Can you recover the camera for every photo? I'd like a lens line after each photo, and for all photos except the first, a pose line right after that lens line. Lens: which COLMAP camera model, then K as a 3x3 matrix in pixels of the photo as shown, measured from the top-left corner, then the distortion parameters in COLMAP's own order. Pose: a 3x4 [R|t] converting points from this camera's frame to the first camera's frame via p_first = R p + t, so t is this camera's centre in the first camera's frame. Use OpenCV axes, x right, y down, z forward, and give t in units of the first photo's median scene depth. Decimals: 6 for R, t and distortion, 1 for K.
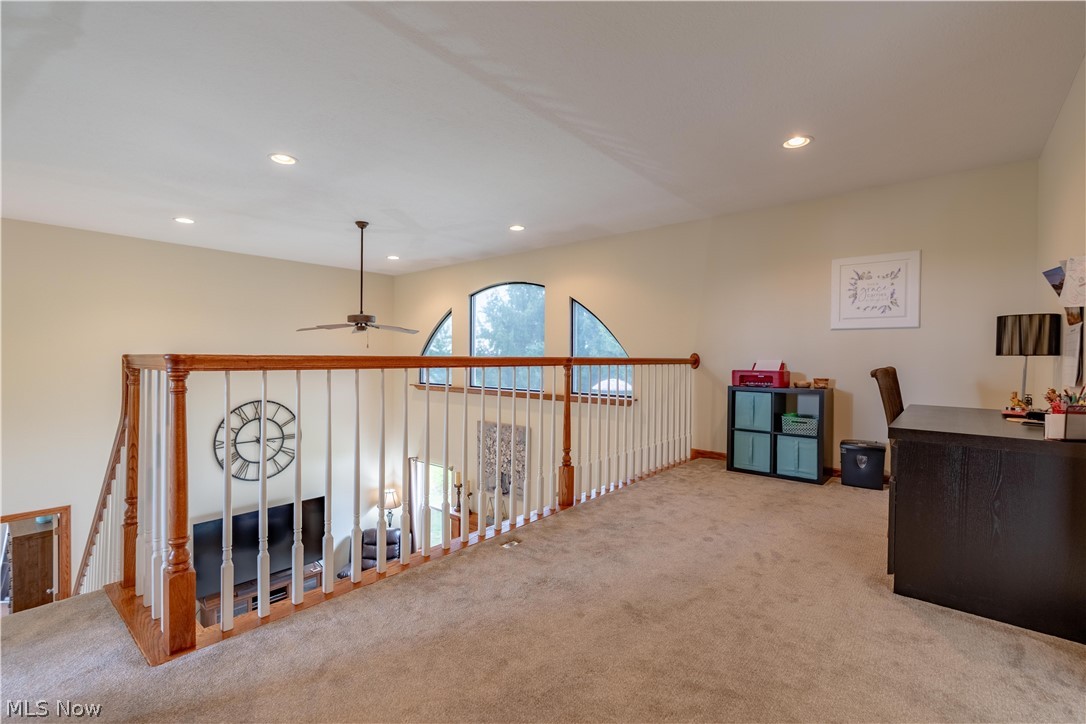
lens RADIAL K [[488.4, 0, 547.2], [0, 488.4, 366.2], [0, 0, 1]] dist [0.003012, 0.001362]
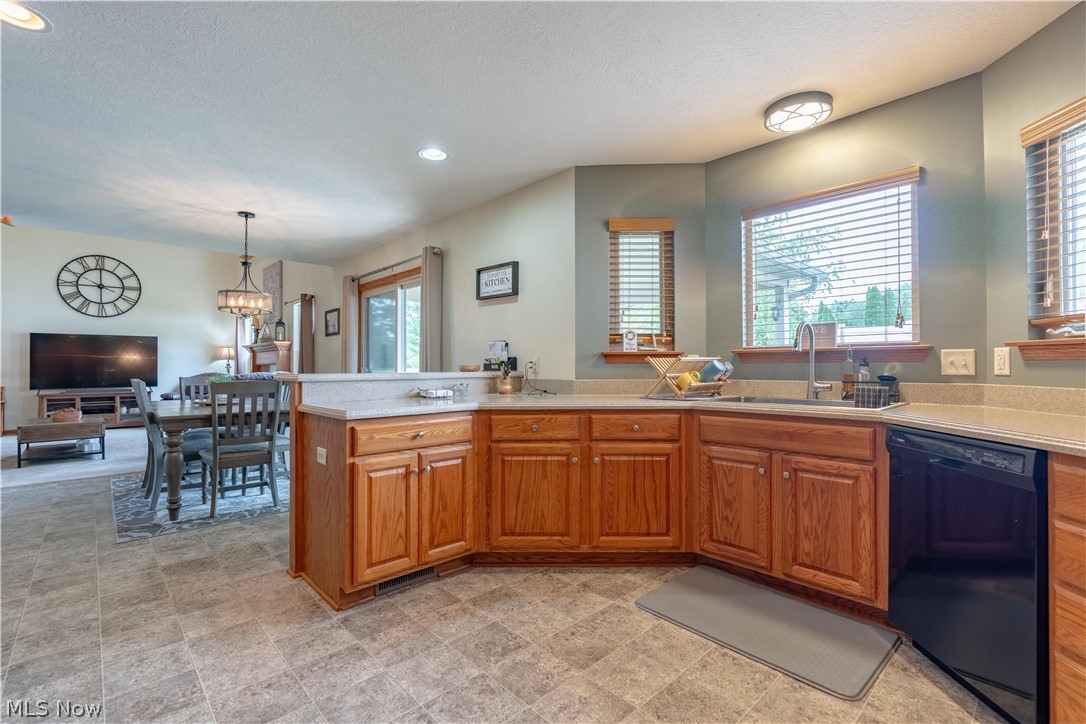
lens RADIAL K [[488.4, 0, 542.0], [0, 488.4, 364.1], [0, 0, 1]] dist [0.003012, 0.001362]
pose [[0.993633, -0.005847, -0.112511, 0.716338], [0.004516, 0.999917, -0.012074, 0.380940], [0.112573, 0.011489, 0.993577, -0.148540]]
